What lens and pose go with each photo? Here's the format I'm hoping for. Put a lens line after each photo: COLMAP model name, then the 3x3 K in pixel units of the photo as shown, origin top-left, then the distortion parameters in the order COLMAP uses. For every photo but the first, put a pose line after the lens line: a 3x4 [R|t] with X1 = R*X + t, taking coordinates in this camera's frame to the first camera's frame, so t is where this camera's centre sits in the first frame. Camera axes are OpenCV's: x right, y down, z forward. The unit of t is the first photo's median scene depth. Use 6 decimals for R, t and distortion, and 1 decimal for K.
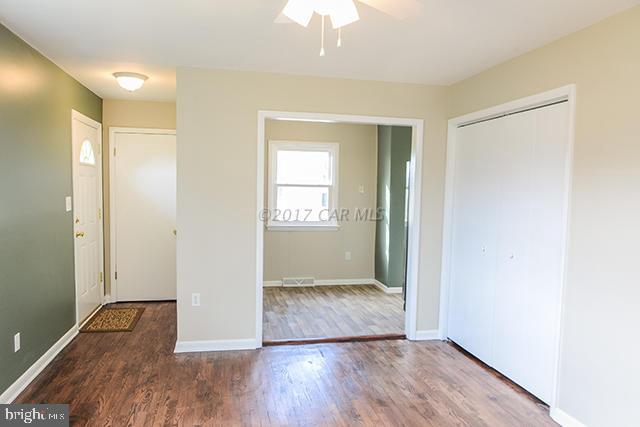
lens RADIAL K [[465.5, 0, 325.9], [0, 465.5, 219.8], [0, 0, 1]] dist [-0.003379, -0.004377]
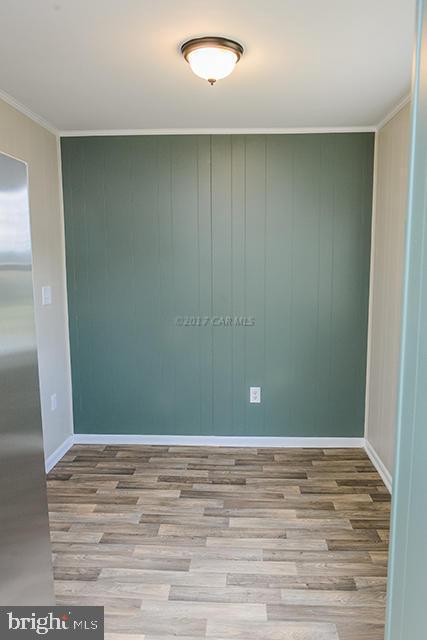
lens RADIAL K [[483.0, 0, 213.5], [0, 483.0, 320.0], [0, 0, 1]] dist [-0.013905, -0.003494]
pose [[-0.275887, 0.107386, -0.955173, 0.353260], [-0.066401, 0.989236, 0.130394, -0.076077], [0.958894, 0.099398, -0.265787, 1.054680]]
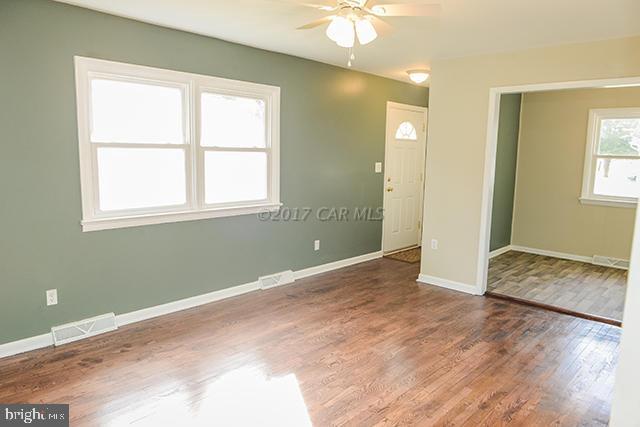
lens RADIAL K [[465.5, 0, 325.9], [0, 465.5, 219.8], [0, 0, 1]] dist [-0.003379, -0.004377]
pose [[0.578475, 0.111803, -0.808002, 0.392715], [-0.067049, 0.993728, 0.089499, 0.006790], [0.812940, 0.002403, 0.582343, 0.008647]]
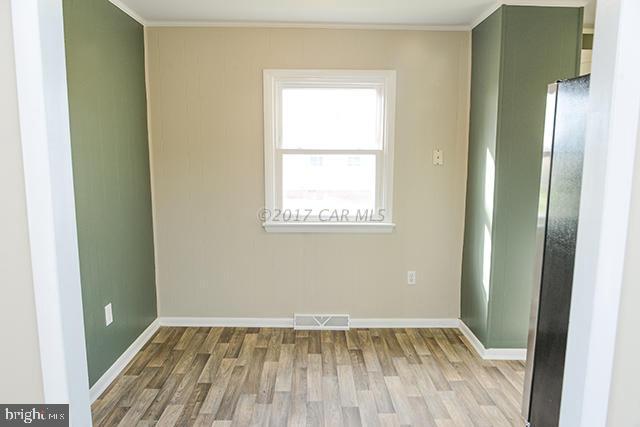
lens RADIAL K [[455.6, 0, 319.6], [0, 455.6, 216.7], [0, 0, 1]] dist [-0.000366, -0.000628]
pose [[0.977862, 0.013978, -0.208783, 0.061837], [0.000362, 0.997652, 0.068485, -0.037576], [0.209250, -0.067045, 0.975561, 0.524406]]
